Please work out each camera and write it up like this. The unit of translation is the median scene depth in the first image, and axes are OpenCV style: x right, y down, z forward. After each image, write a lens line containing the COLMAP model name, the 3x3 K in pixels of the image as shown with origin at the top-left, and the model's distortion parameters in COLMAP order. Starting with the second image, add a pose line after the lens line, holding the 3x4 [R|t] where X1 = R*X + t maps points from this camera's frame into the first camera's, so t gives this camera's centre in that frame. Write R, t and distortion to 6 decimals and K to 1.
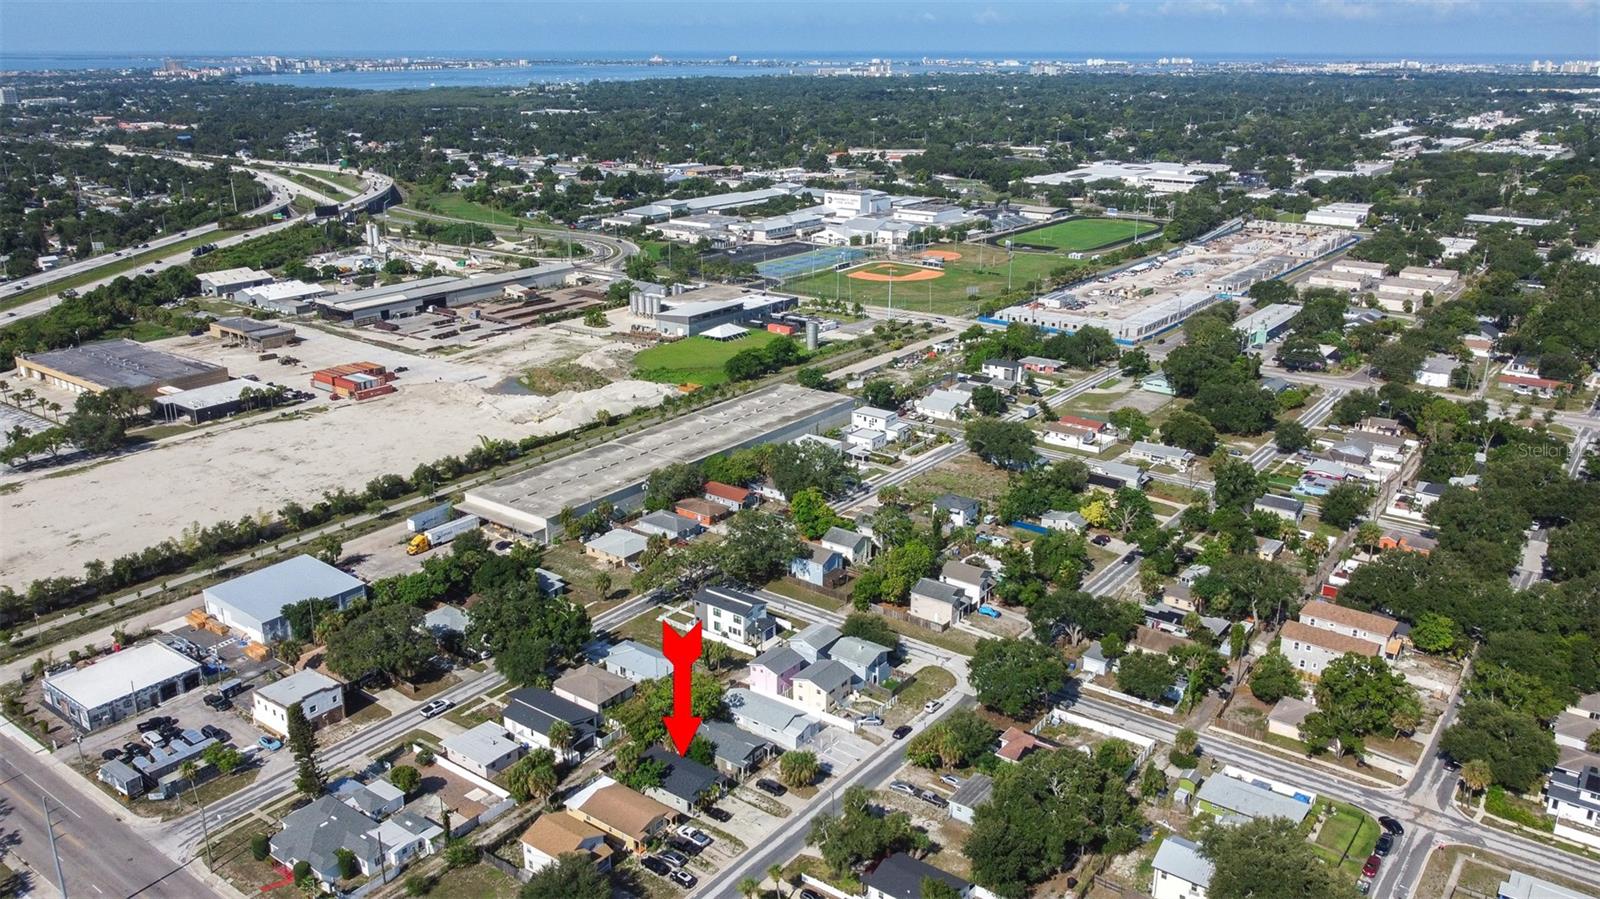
lens RADIAL K [[1219.1, 0, 792.8], [0, 1219.1, 448.1], [0, 0, 1]] dist [-0.004480, -0.000271]
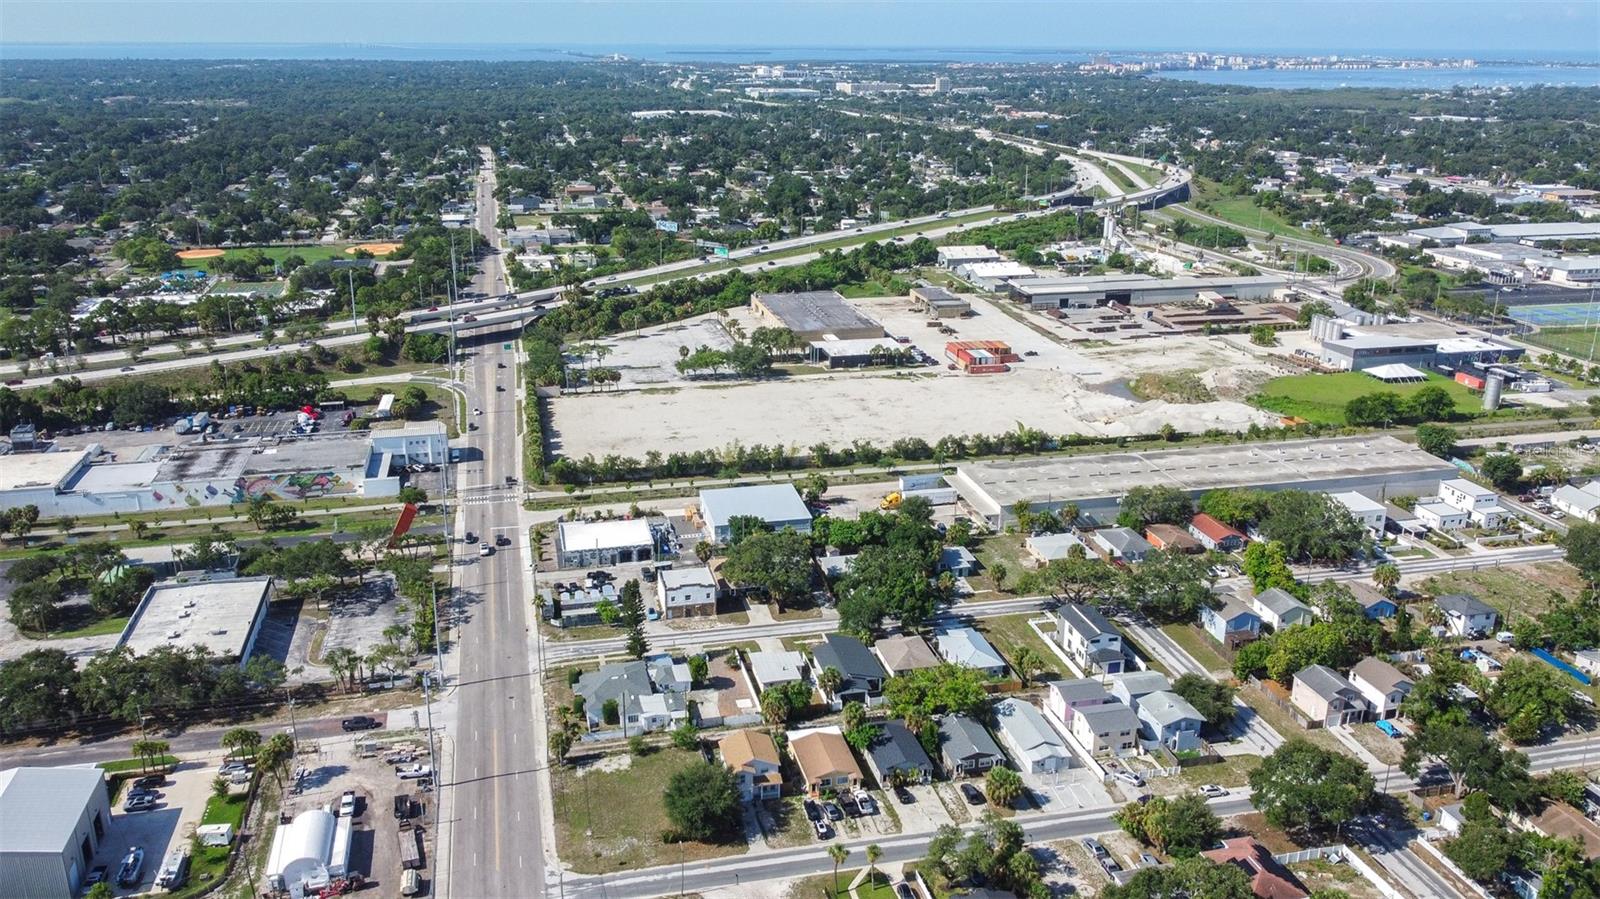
lens RADIAL K [[1242.3, 0, 794.5], [0, 1242.3, 446.7], [0, 0, 1]] dist [-0.003285, -0.002199]
pose [[0.769421, 0.201845, -0.606011, 0.240786], [-0.204422, 0.976672, 0.065757, -0.019850], [0.605146, 0.073287, 0.792734, 0.050659]]
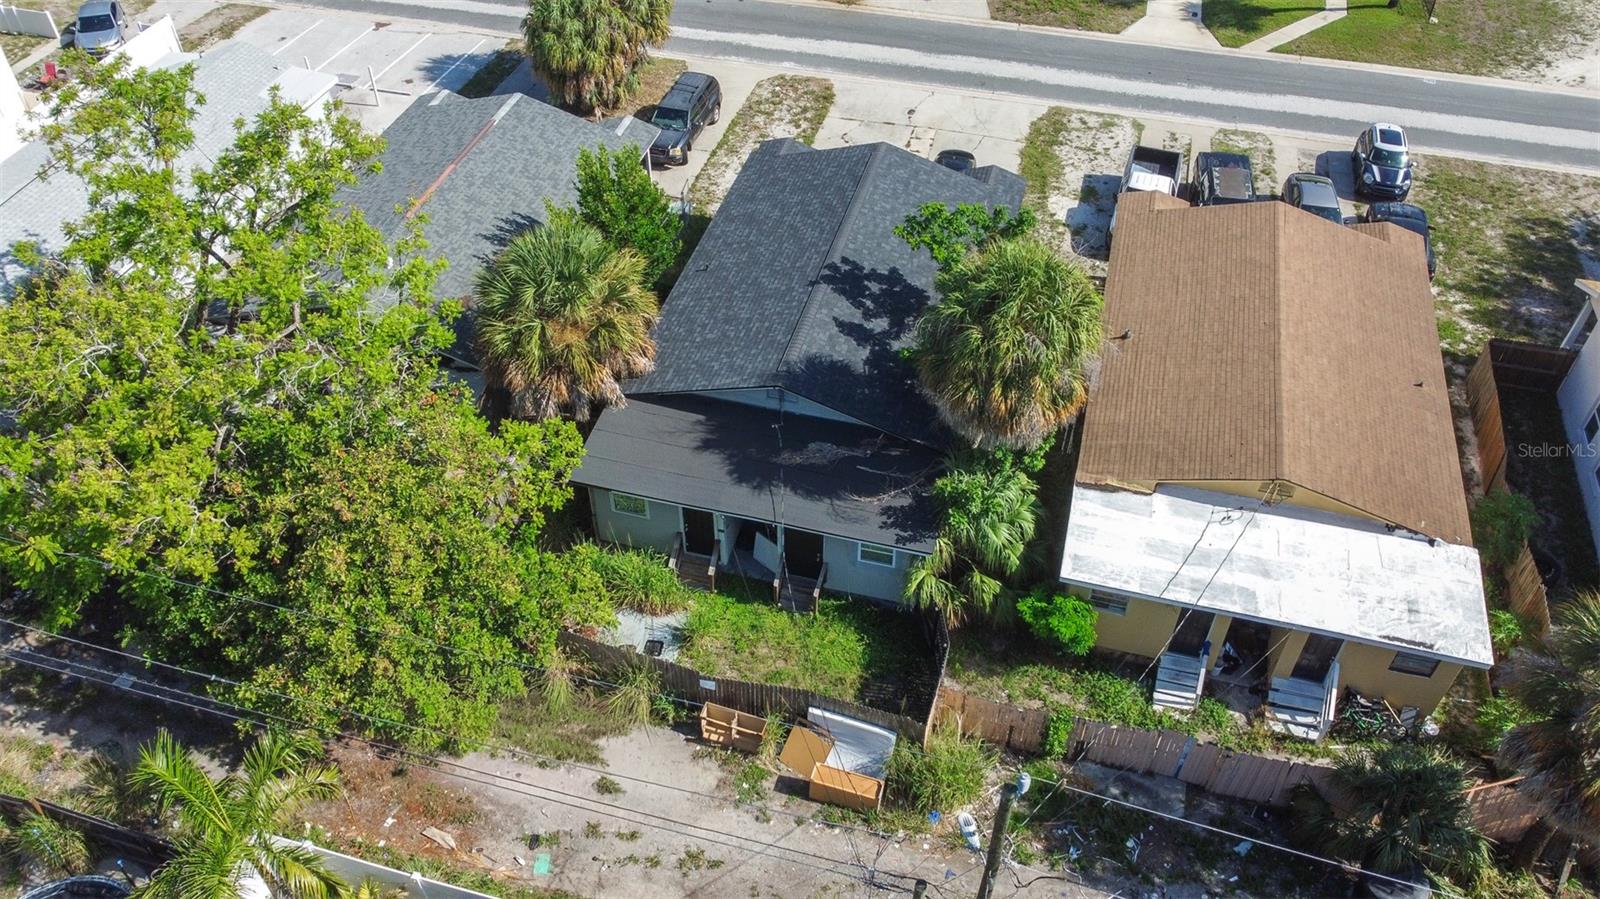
lens RADIAL K [[1219.1, 0, 792.8], [0, 1219.1, 448.1], [0, 0, 1]] dist [-0.004480, -0.000271]
pose [[-0.368629, -0.645336, 0.669070, -0.127322], [0.292847, 0.602488, 0.742461, 0.082903], [-0.882244, 0.469628, -0.033110, 0.573536]]
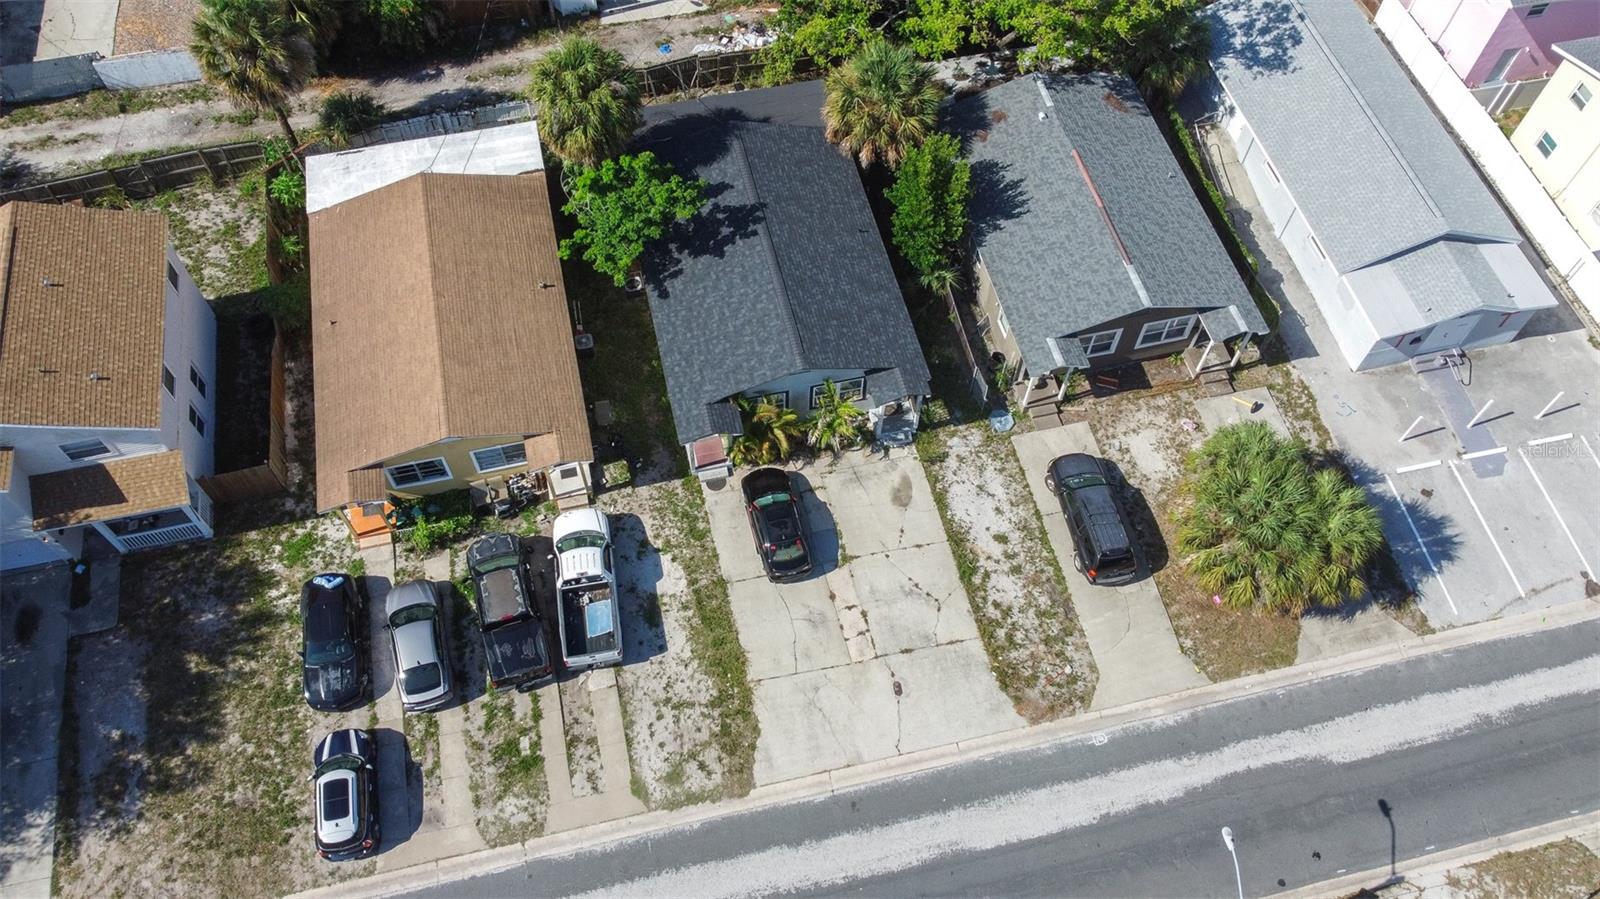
lens RADIAL K [[1212.6, 0, 793.6], [0, 1212.6, 445.5], [0, 0, 1]] dist [-0.003421, -0.000476]
pose [[0.768672, 0.549452, -0.327485, 0.002166], [-0.208343, 0.699128, 0.683968, 0.075271], [0.604762, -0.457518, 0.651875, 0.469722]]
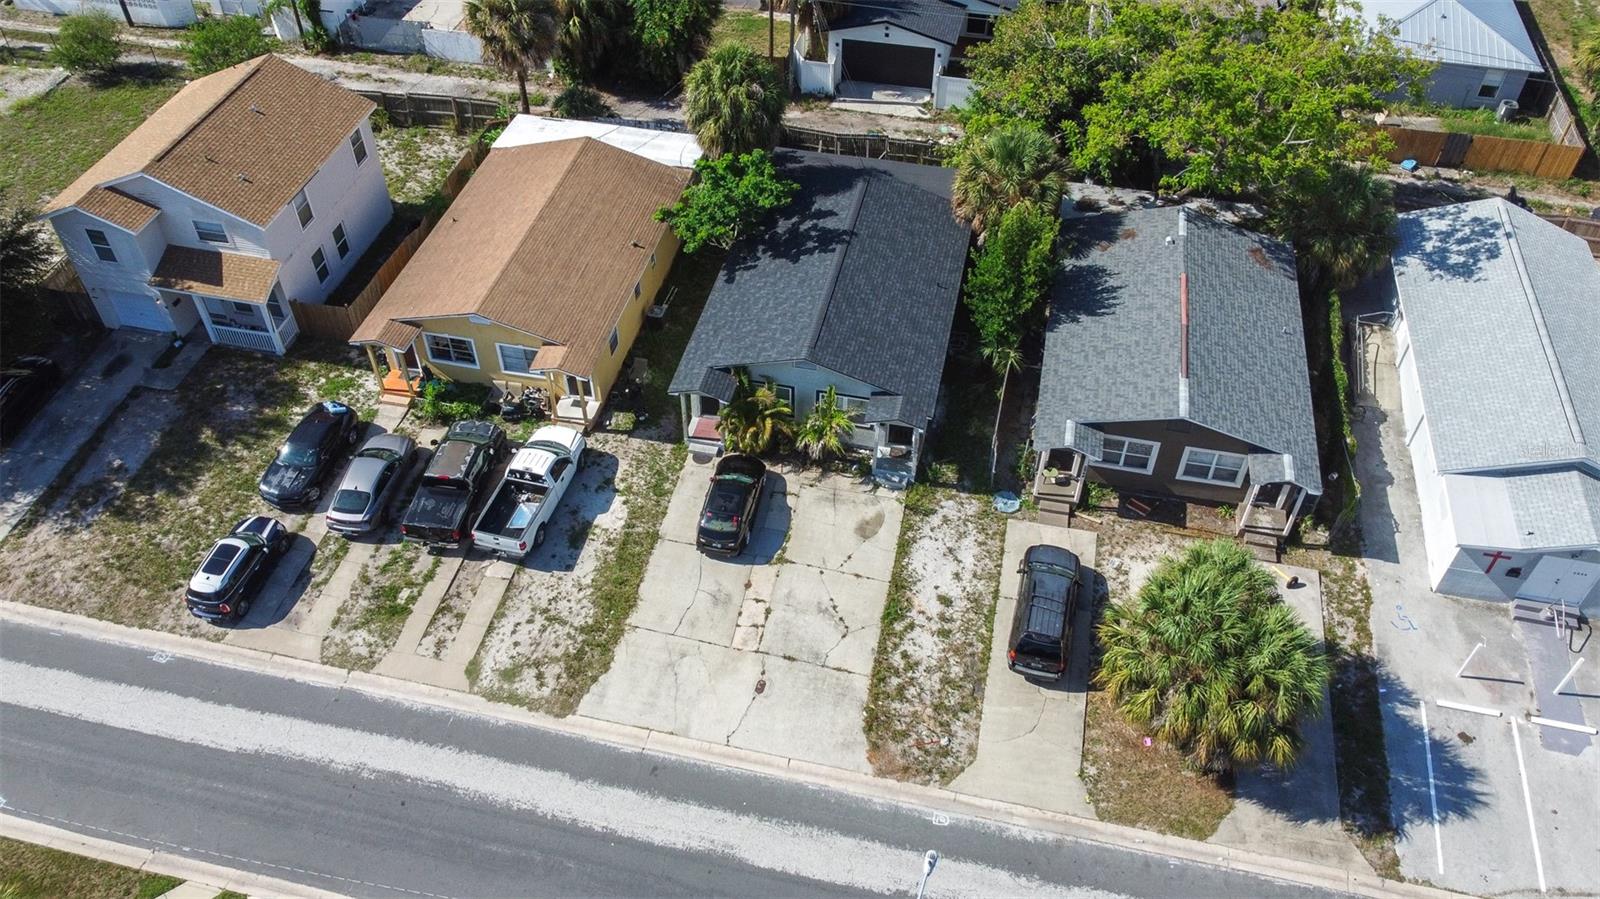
lens RADIAL K [[1212.6, 0, 793.6], [0, 1212.6, 445.5], [0, 0, 1]] dist [-0.003421, -0.000476]
pose [[0.414641, 0.645276, -0.641633, 0.040185], [-0.283981, 0.761645, 0.582453, 0.088656], [0.864539, -0.059297, 0.499055, 0.490341]]
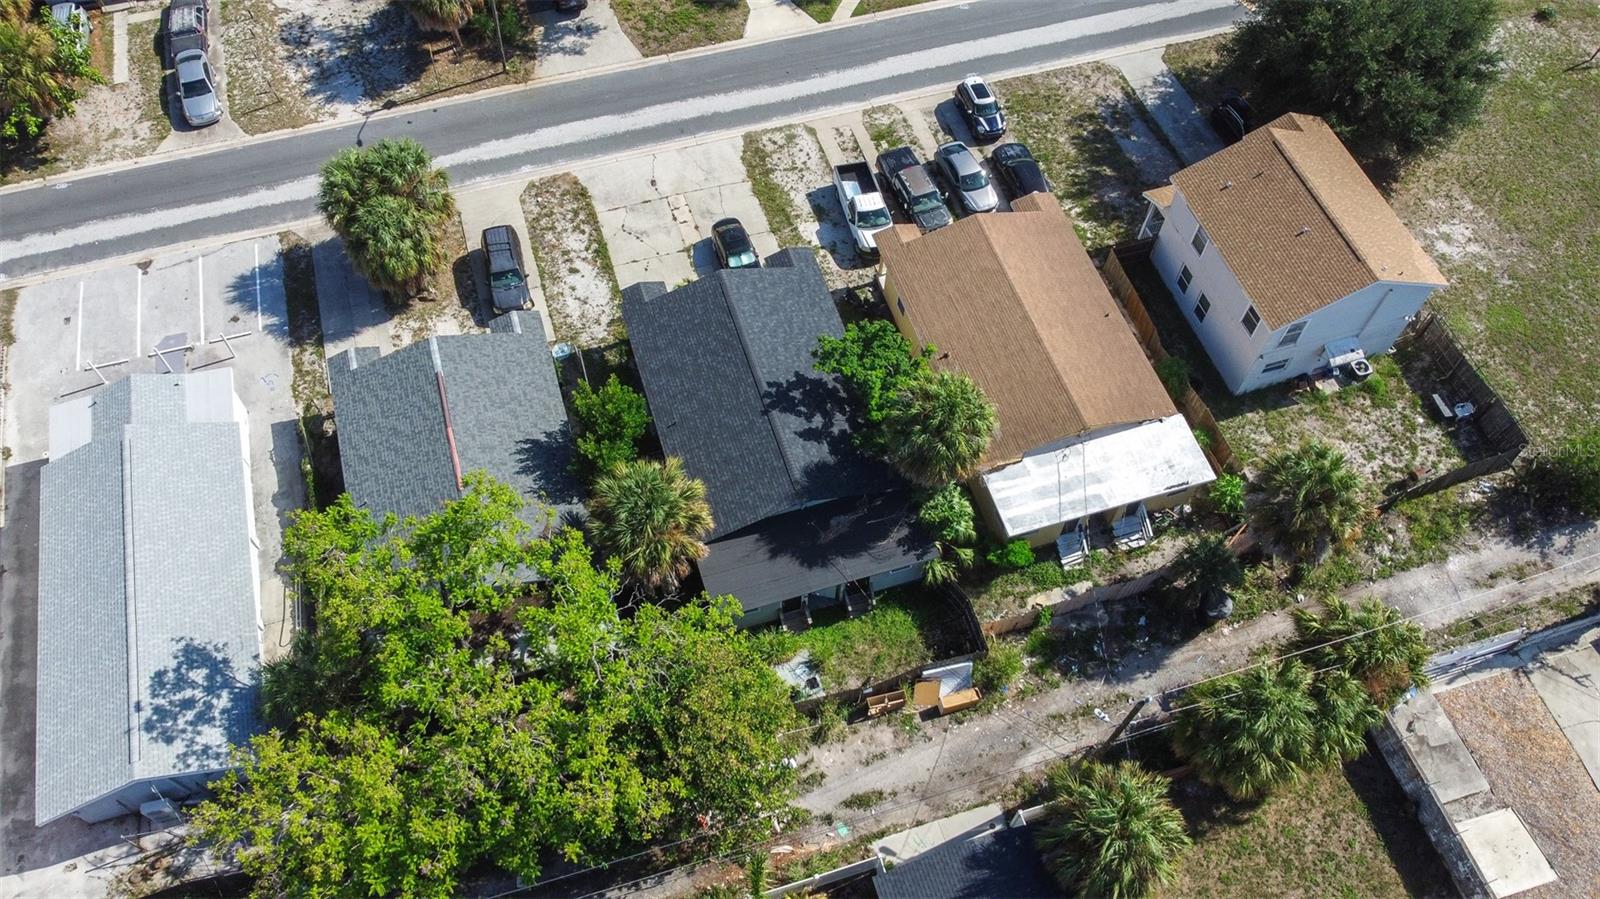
lens RADIAL K [[1222.2, 0, 793.2], [0, 1222.2, 446.2], [0, 0, 1]] dist [-0.001418, -0.003299]
pose [[-0.813769, -0.498402, 0.298958, -0.102929], [0.167501, 0.291439, 0.941810, 0.015226], [-0.556528, 0.816491, -0.153681, 0.585950]]
